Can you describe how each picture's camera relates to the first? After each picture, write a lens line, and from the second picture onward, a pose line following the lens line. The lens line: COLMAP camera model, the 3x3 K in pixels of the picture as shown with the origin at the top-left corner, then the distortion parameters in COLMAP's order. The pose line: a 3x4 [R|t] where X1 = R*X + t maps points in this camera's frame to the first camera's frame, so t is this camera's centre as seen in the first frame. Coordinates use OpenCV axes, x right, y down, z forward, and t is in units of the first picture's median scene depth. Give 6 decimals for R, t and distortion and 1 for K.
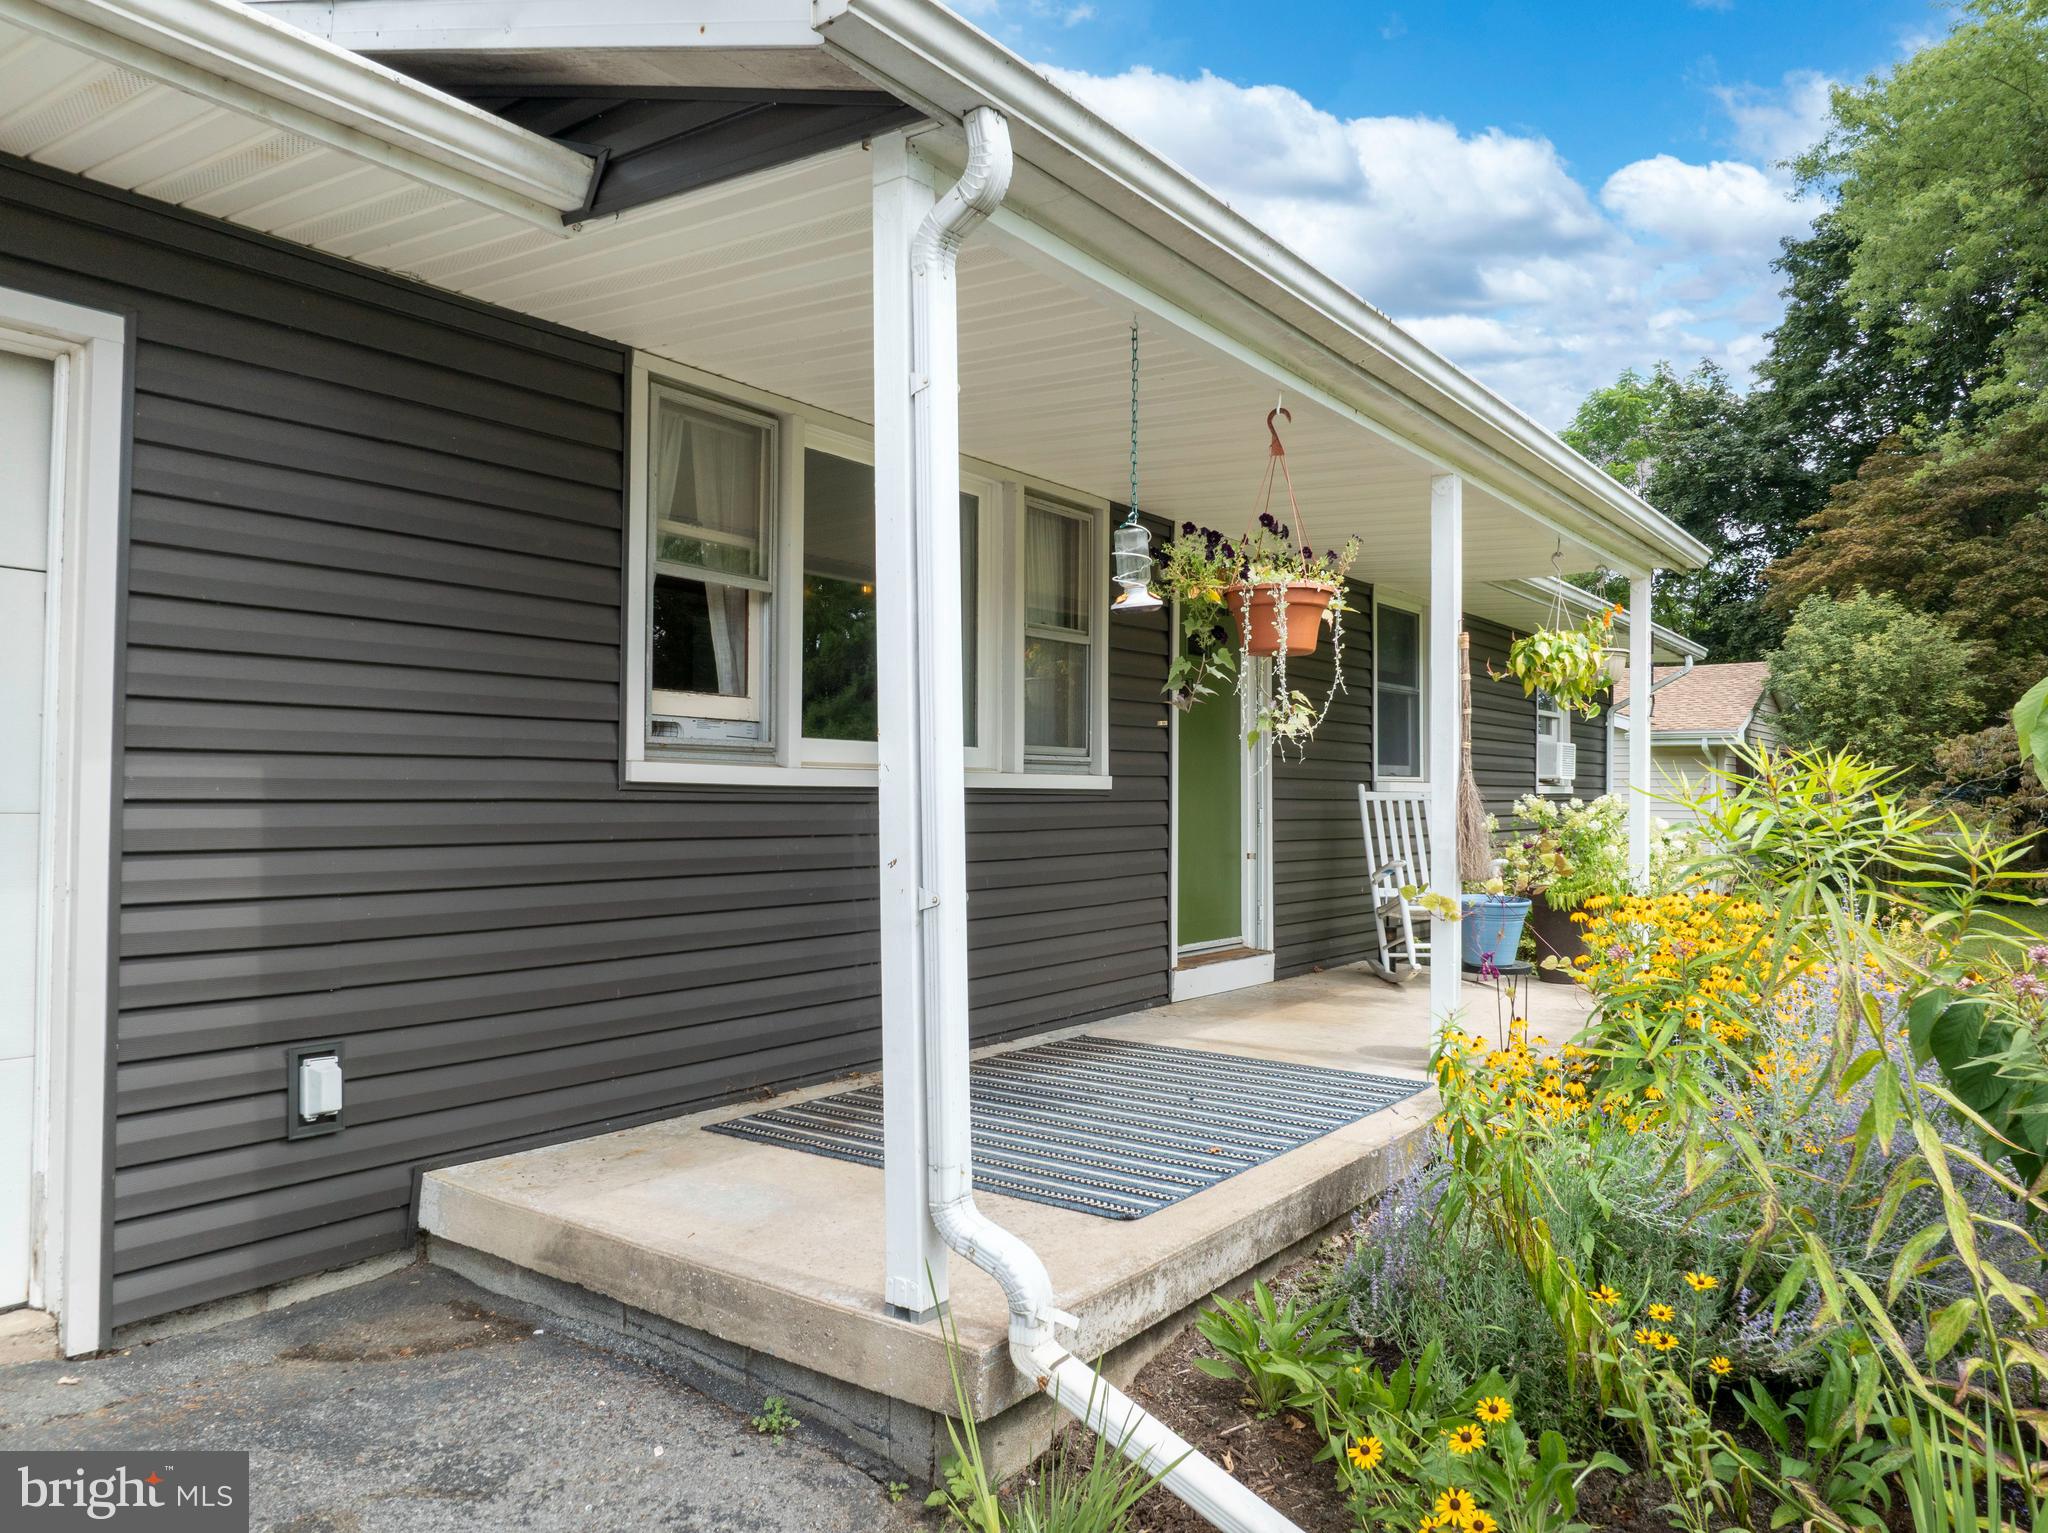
lens RADIAL K [[1461.0, 0, 1024.0], [0, 1461.0, 766.5], [0, 0, 1]] dist [-0.015320, -0.002347]
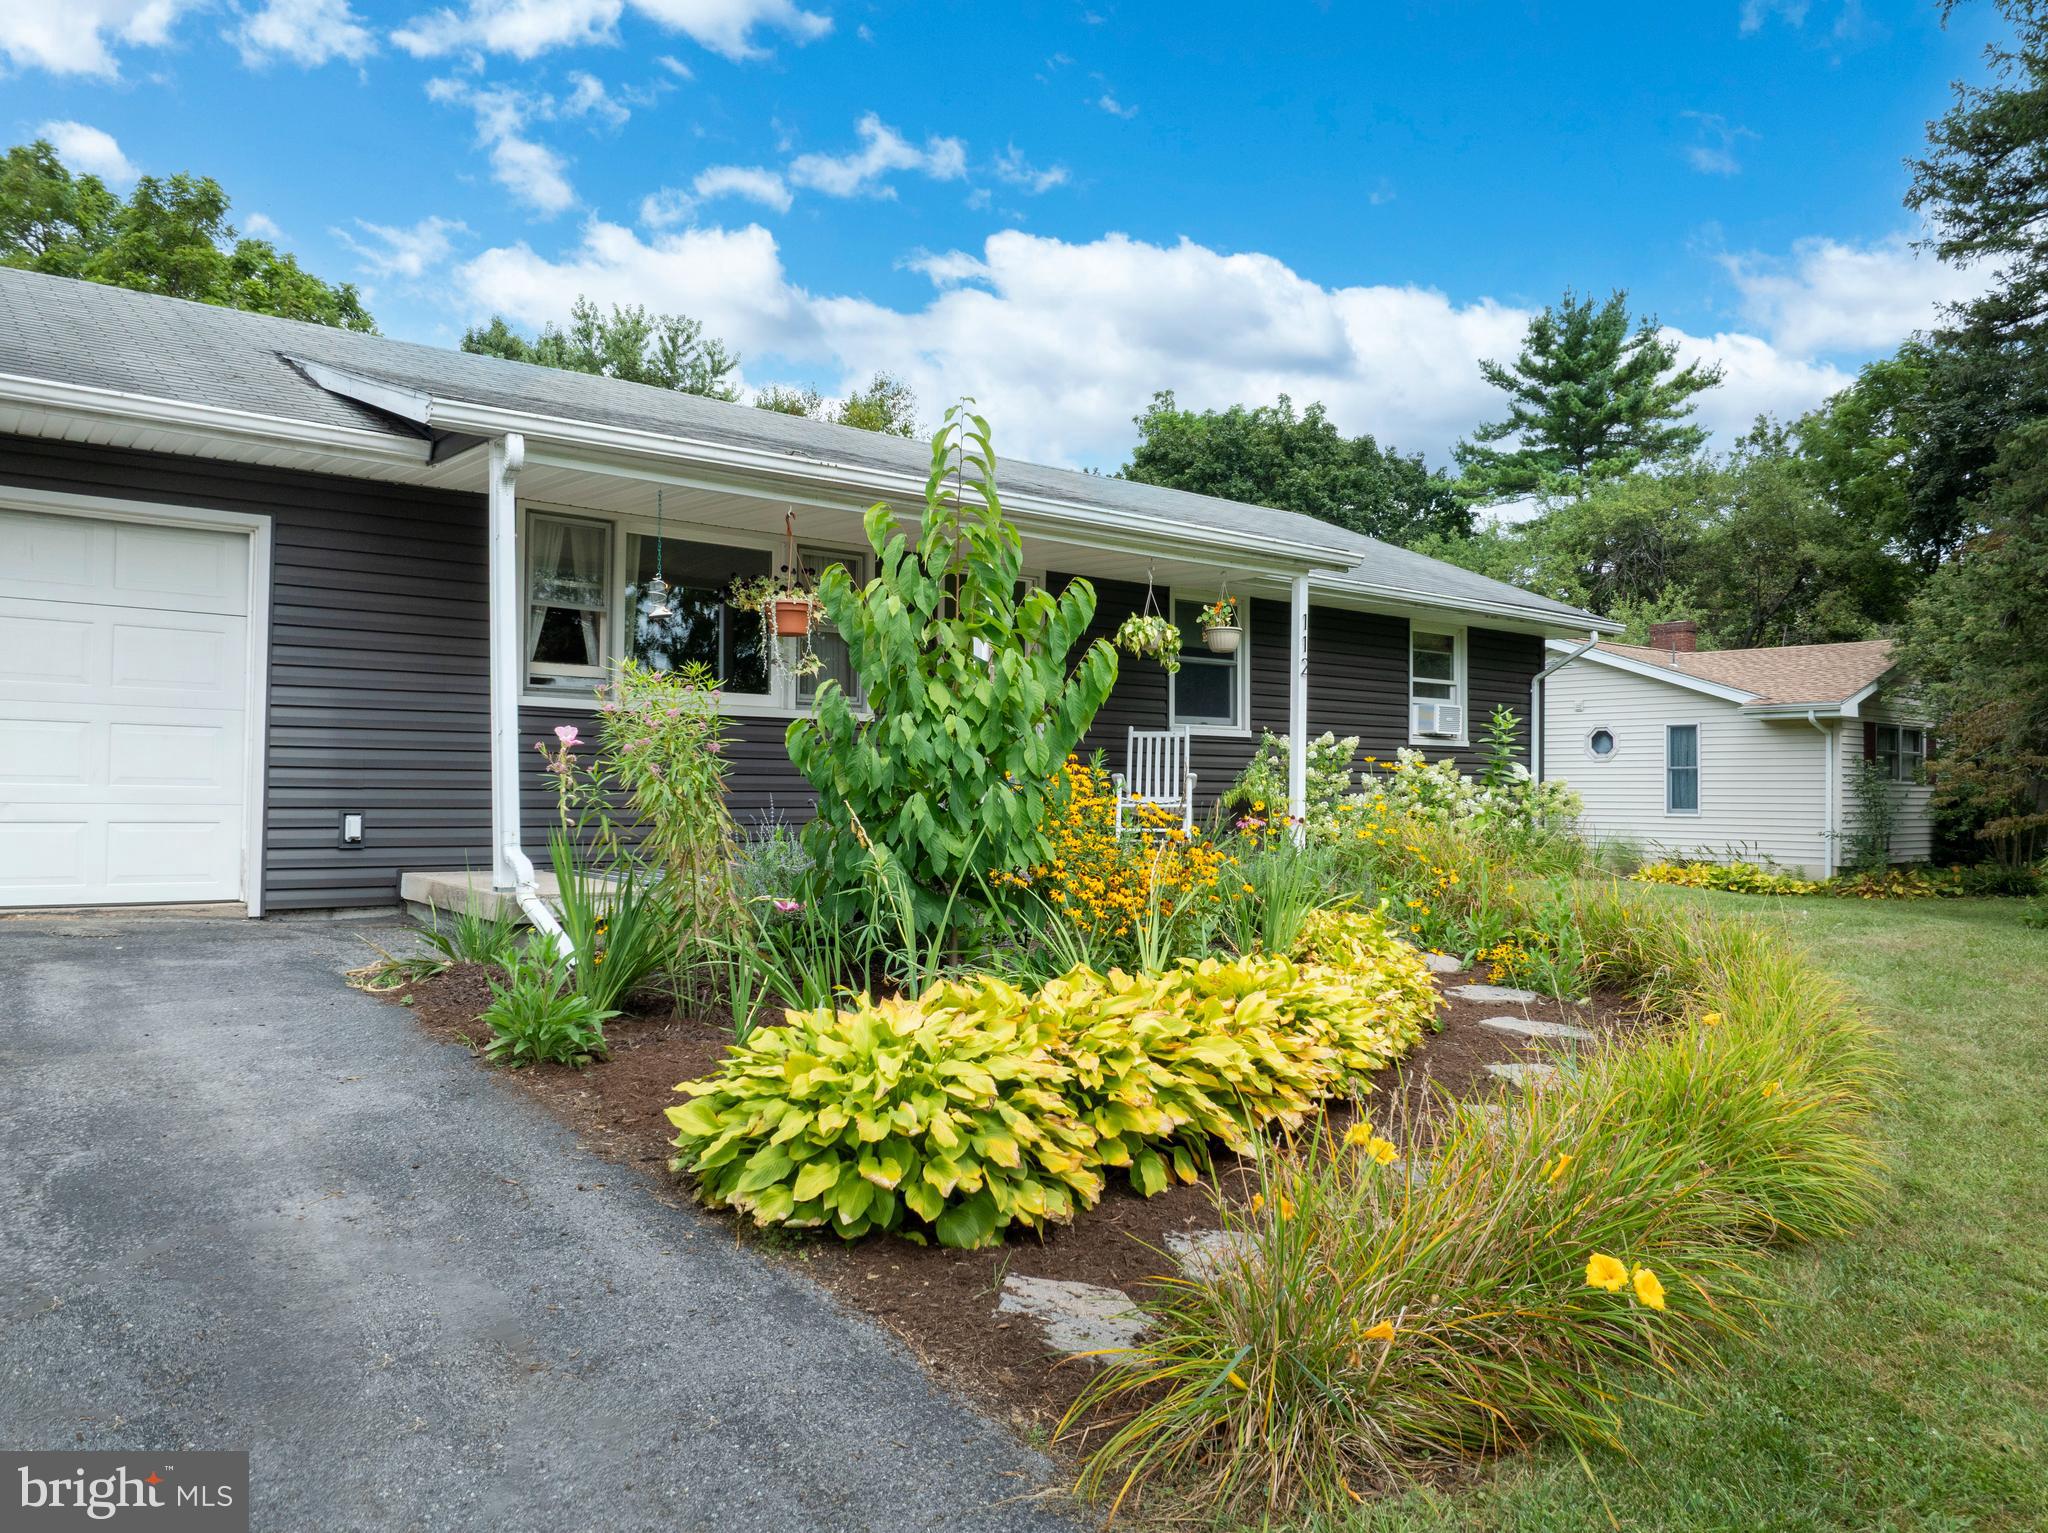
lens RADIAL K [[1461.0, 0, 1024.0], [0, 1461.0, 766.5], [0, 0, 1]] dist [-0.015320, -0.002347]
pose [[0.961400, -0.000453, -0.275156, 1.318048], [0.000761, 0.999999, 0.001015, 0.126265], [0.275155, -0.001185, 0.961399, -1.064962]]
